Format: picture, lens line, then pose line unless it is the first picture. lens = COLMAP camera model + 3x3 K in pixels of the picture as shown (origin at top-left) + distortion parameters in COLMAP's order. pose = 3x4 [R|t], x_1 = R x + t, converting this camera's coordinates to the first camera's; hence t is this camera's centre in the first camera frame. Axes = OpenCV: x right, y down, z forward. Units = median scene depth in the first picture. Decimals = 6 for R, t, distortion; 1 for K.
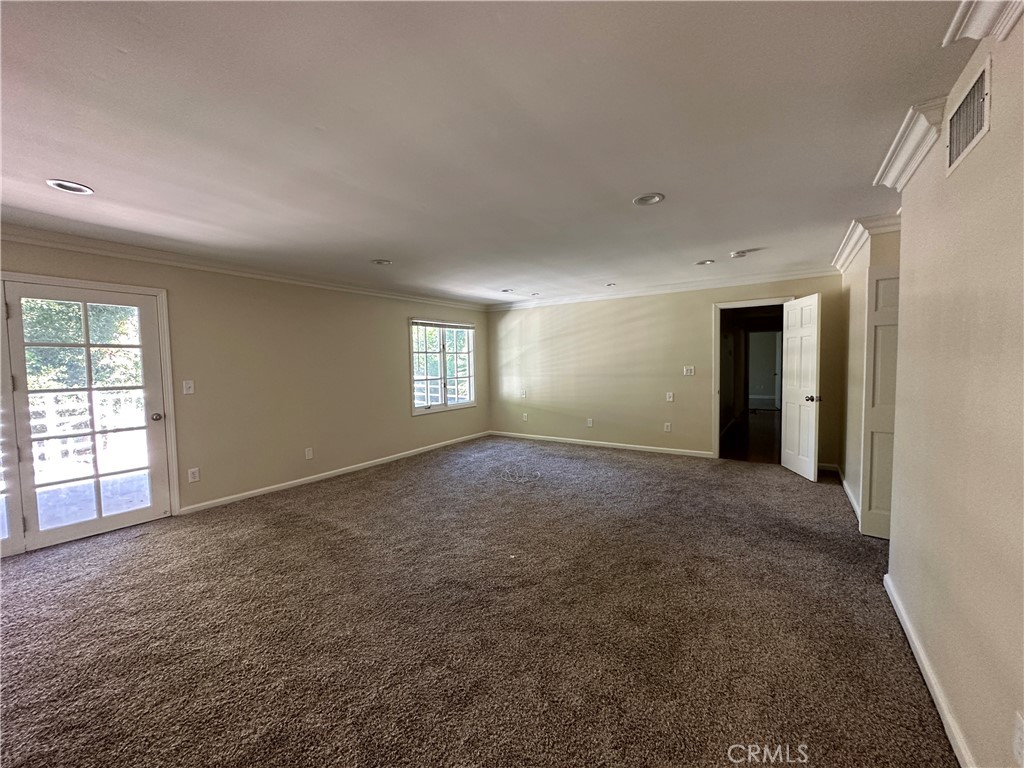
lens RADIAL K [[407.4, 0, 510.8], [0, 407.4, 383.2], [0, 0, 1]] dist [-0.006635, 0.001296]
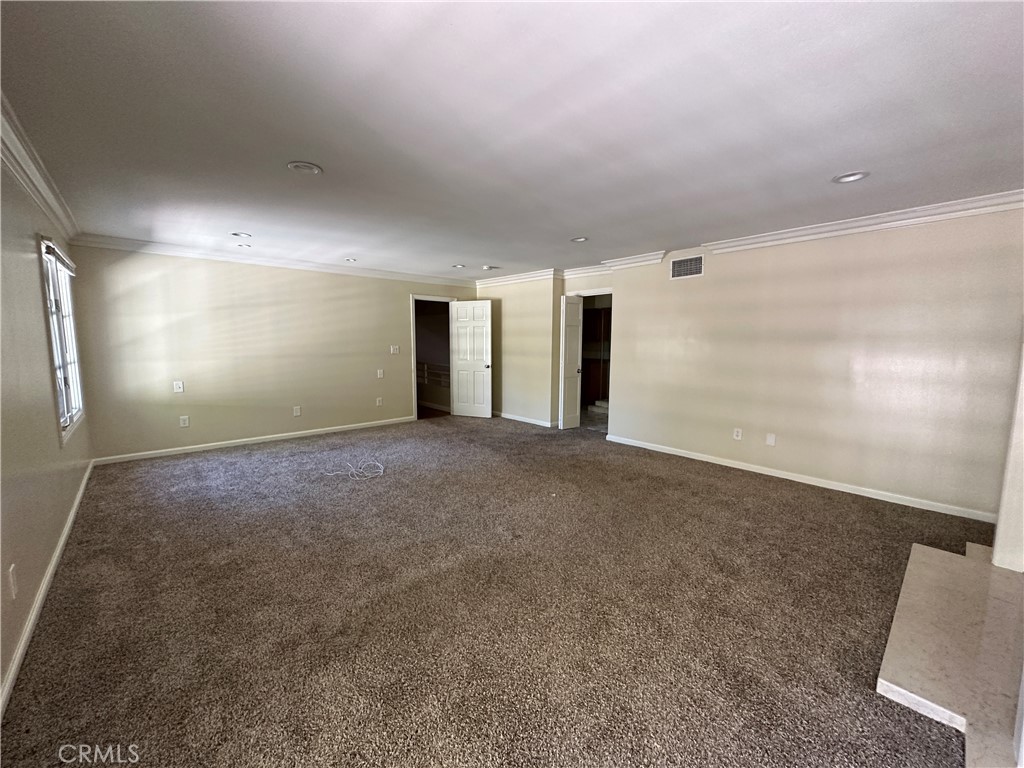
lens RADIAL K [[407.4, 0, 511.4], [0, 407.4, 381.1], [0, 0, 1]] dist [-0.006635, 0.001296]
pose [[0.242878, -0.077404, 0.966964, -0.695814], [0.041547, 0.996727, 0.069351, -0.009645], [-0.969167, 0.023330, 0.245299, 0.463534]]
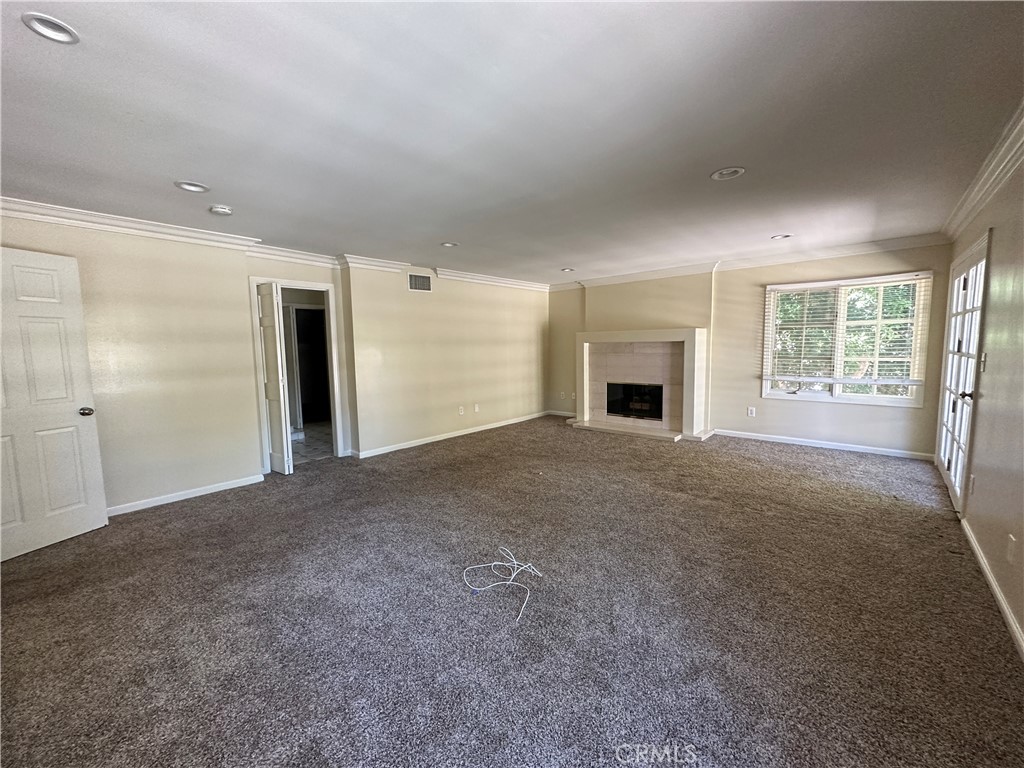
lens RADIAL K [[407.4, 0, 515.3], [0, 407.4, 385.0], [0, 0, 1]] dist [-0.006635, 0.001296]
pose [[-0.989141, 0.016355, 0.146056, -0.075551], [0.038803, 0.987588, 0.152200, -0.074145], [-0.141754, 0.156215, -0.977498, 1.388083]]
